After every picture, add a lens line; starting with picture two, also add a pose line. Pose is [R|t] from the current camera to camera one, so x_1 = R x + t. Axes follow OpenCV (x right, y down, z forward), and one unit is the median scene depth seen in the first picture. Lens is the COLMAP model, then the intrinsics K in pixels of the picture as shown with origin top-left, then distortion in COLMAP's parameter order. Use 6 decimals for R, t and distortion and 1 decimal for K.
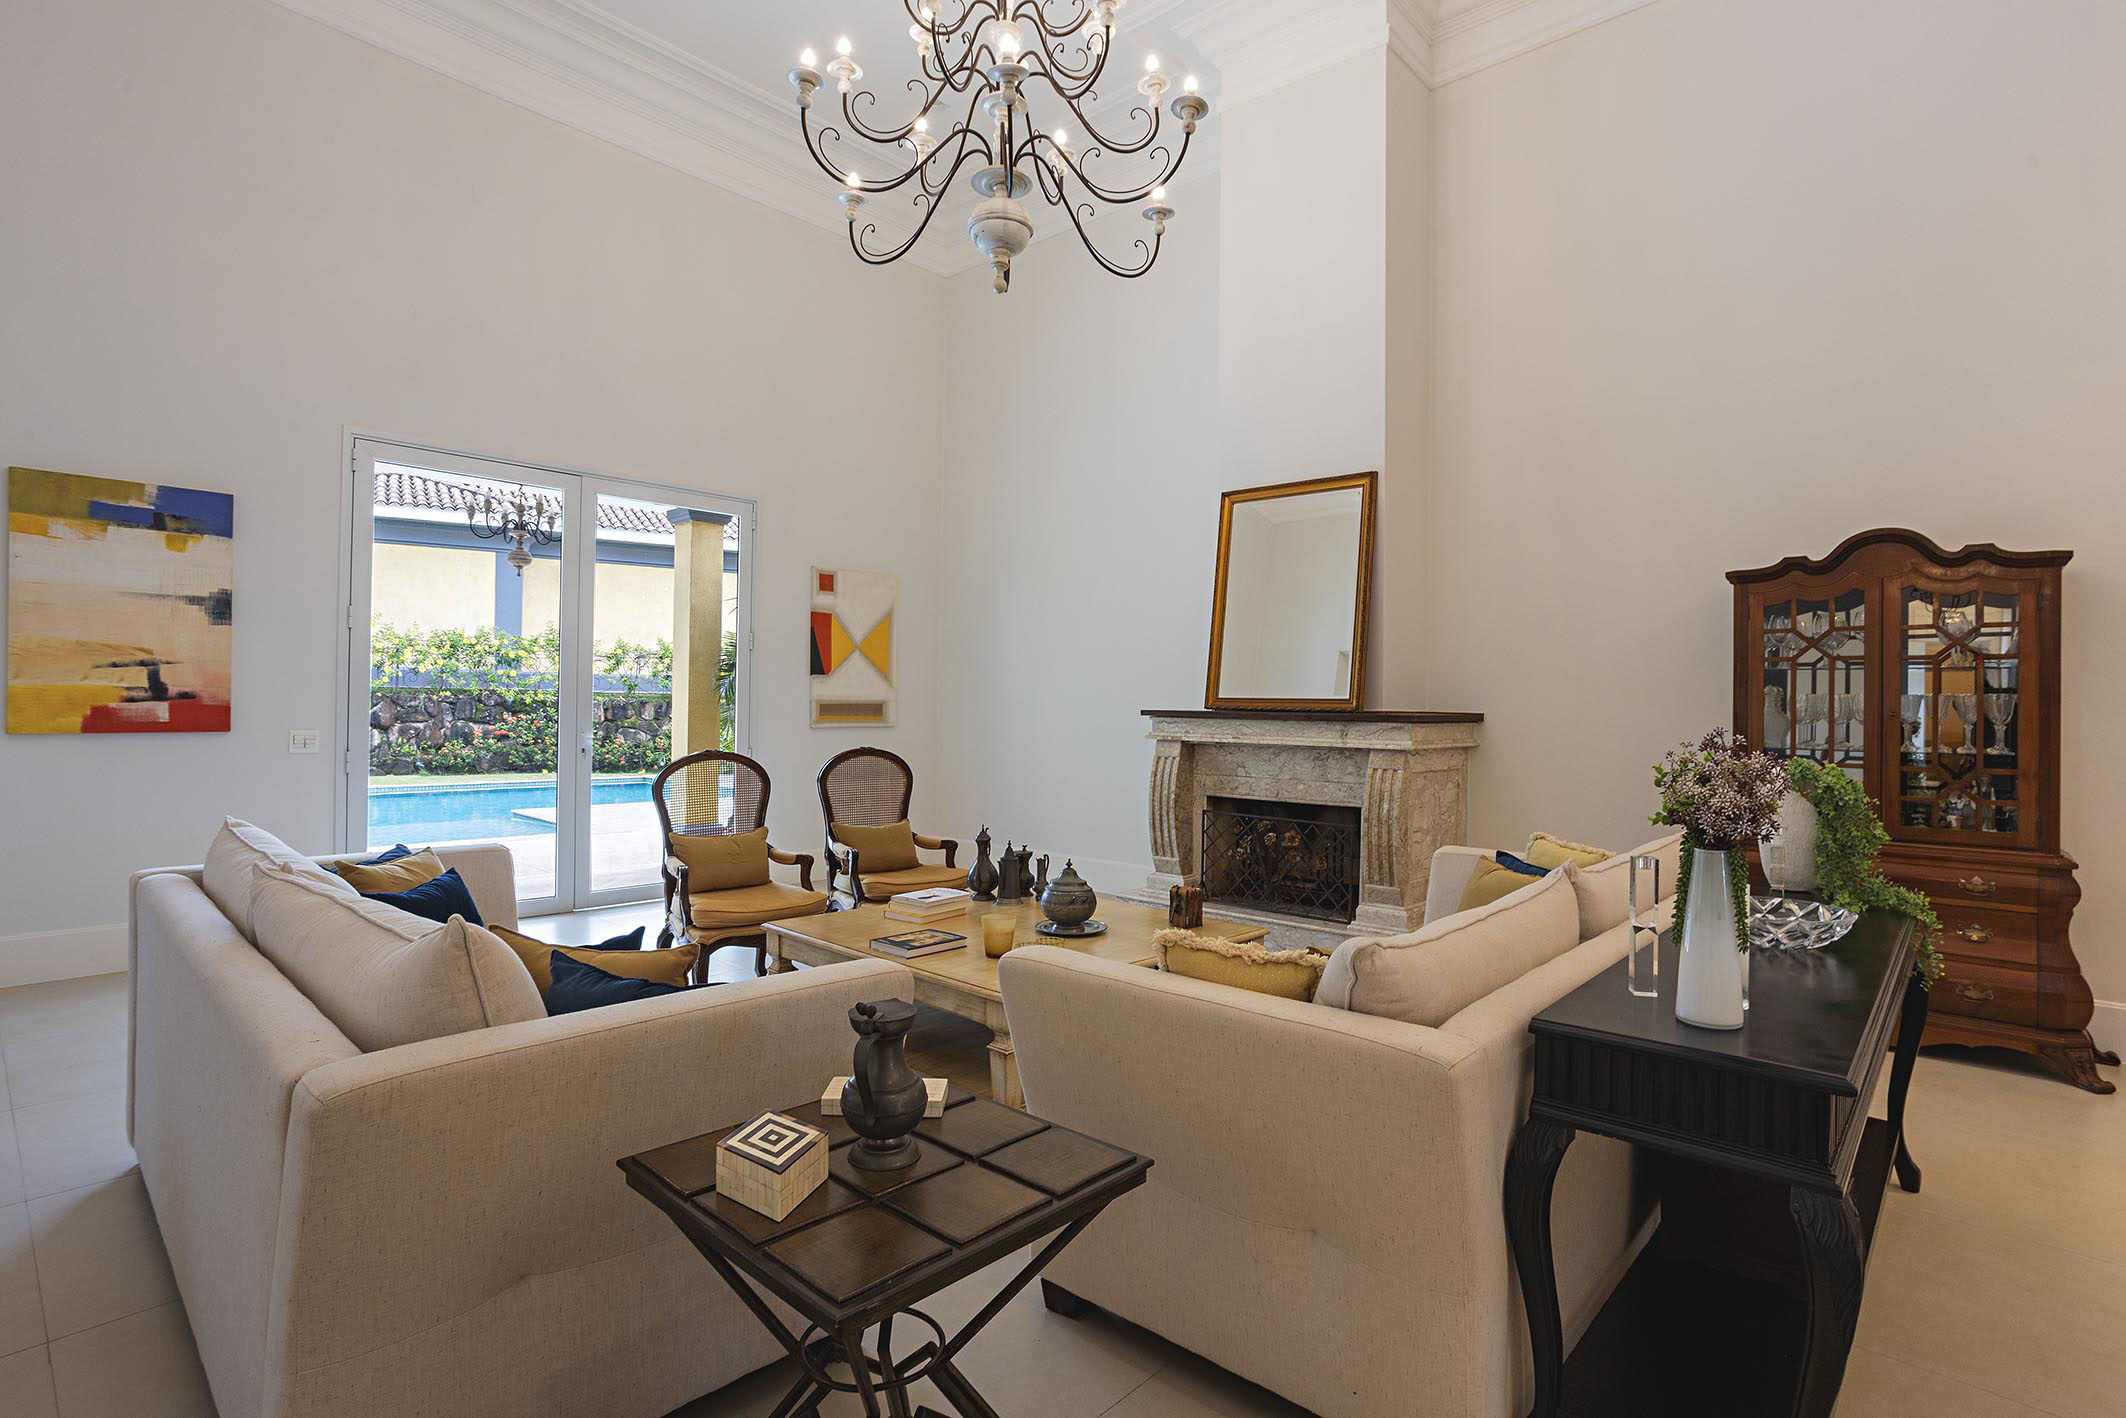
lens RADIAL K [[1012.3, 0, 1063.0], [0, 1012.3, 709.0], [0, 0, 1]] dist [-0.022513, 0.028445]
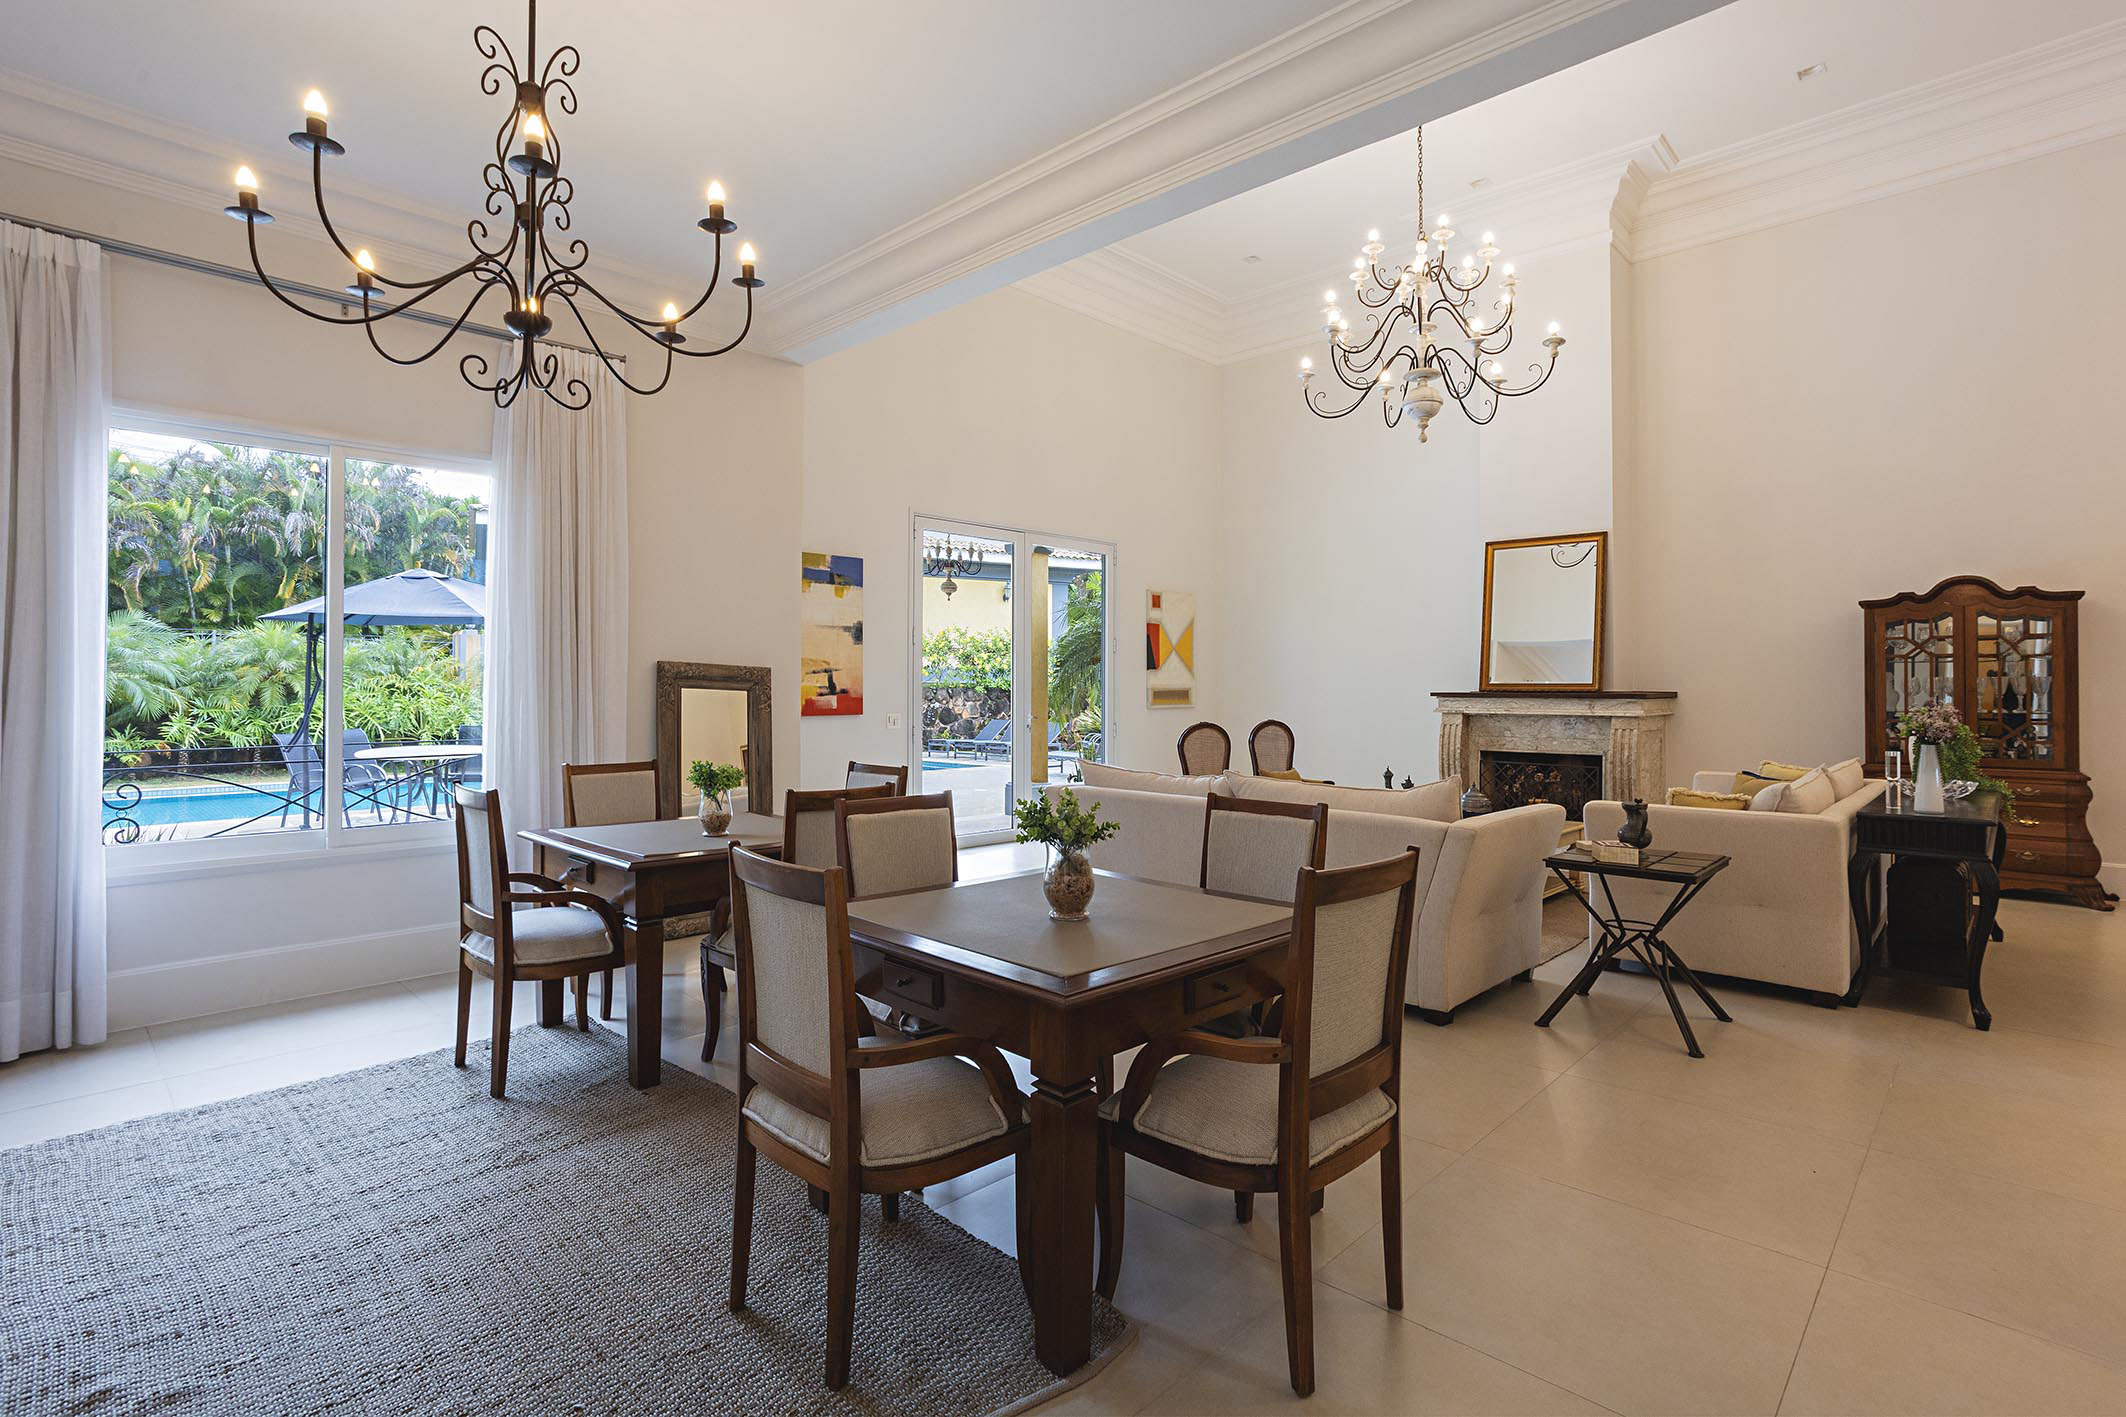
lens RADIAL K [[1037.3, 0, 1060.1], [0, 1037.3, 688.9], [0, 0, 1]] dist [-0.001751, 0.032062]
pose [[0.999882, -0.012897, 0.008333, -0.543657], [0.012917, 0.999914, -0.002366, -0.008758], [-0.008301, 0.002474, 0.999962, -0.564068]]
